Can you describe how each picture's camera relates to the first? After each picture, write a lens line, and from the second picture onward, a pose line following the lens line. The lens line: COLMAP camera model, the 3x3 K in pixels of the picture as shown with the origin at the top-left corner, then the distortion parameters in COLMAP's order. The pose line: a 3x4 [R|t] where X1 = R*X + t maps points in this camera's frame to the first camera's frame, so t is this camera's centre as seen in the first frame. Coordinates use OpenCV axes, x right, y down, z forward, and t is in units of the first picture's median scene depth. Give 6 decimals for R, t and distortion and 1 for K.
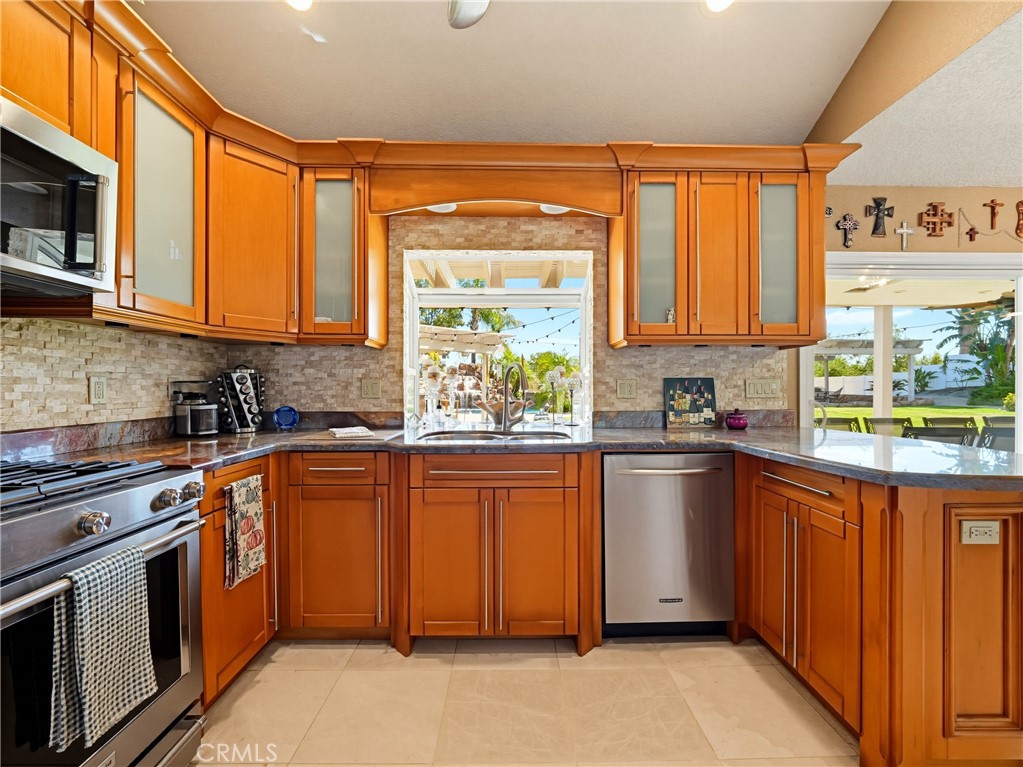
lens RADIAL K [[431.9, 0, 513.0], [0, 431.9, 390.6], [0, 0, 1]] dist [-0.003782, -0.001331]
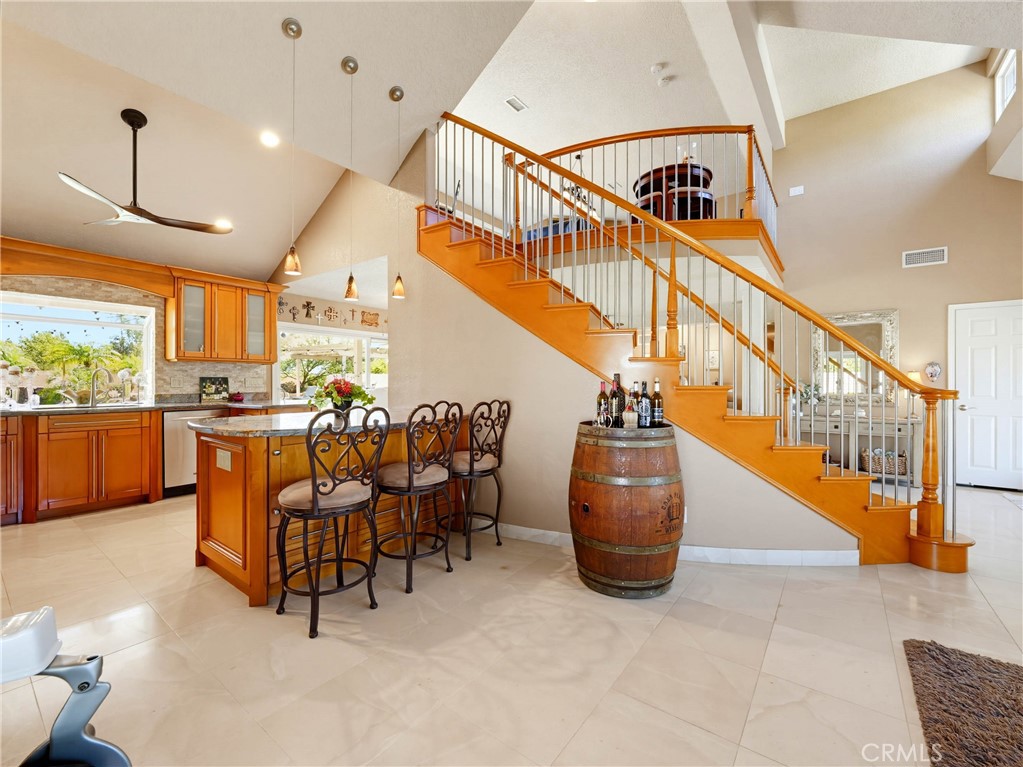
lens RADIAL K [[431.9, 0, 511.7], [0, 431.9, 382.4], [0, 0, 1]] dist [-0.003782, -0.001331]
pose [[0.613550, 0.002540, 0.789652, -0.337614], [0.001242, 0.999990, -0.004181, 0.005632], [-0.789655, 0.003546, 0.613541, -1.360997]]
